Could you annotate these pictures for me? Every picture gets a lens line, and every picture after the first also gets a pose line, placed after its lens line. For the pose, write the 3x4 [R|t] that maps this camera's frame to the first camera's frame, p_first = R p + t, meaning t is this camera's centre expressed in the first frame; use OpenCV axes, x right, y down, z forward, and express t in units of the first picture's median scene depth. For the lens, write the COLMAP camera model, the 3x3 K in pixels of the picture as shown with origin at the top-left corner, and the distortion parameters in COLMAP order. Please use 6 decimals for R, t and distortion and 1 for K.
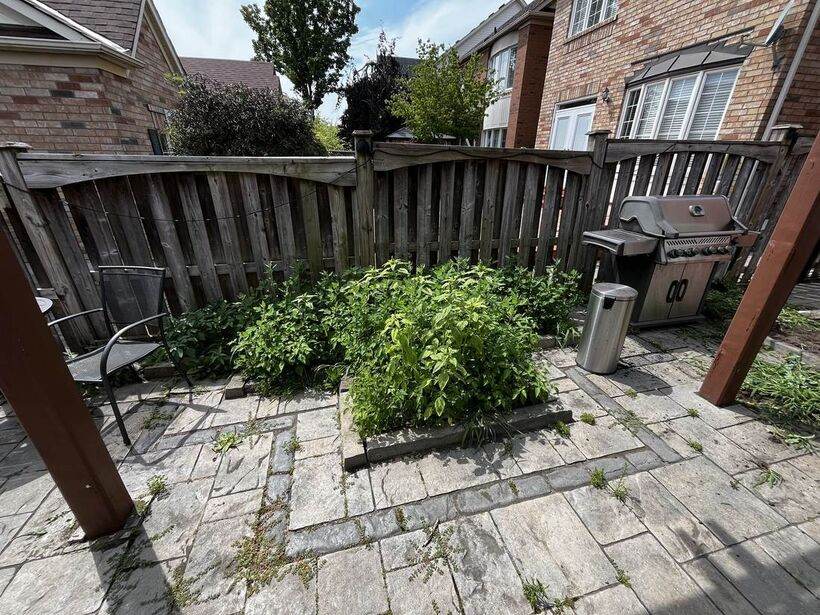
lens RADIAL K [[336.4, 0, 410.0], [0, 336.4, 307.5], [0, 0, 1]] dist [0.000981, -0.000652]
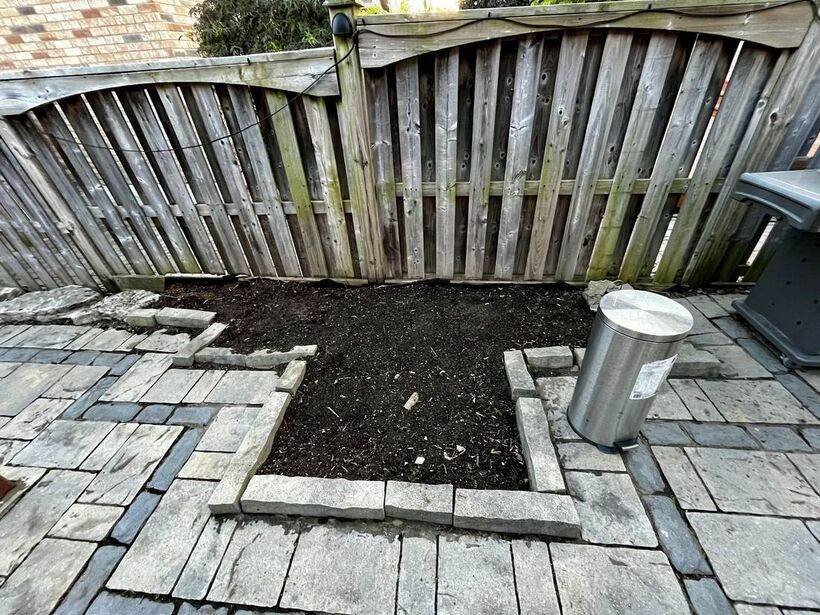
lens RADIAL K [[336.4, 0, 410.0], [0, 336.4, 307.5], [0, 0, 1]] dist [0.000981, -0.000652]
pose [[0.940141, 0.146538, -0.307670, 0.238321], [-0.075803, 0.970132, 0.230428, -0.109642], [0.332247, -0.193313, 0.923170, 0.327589]]
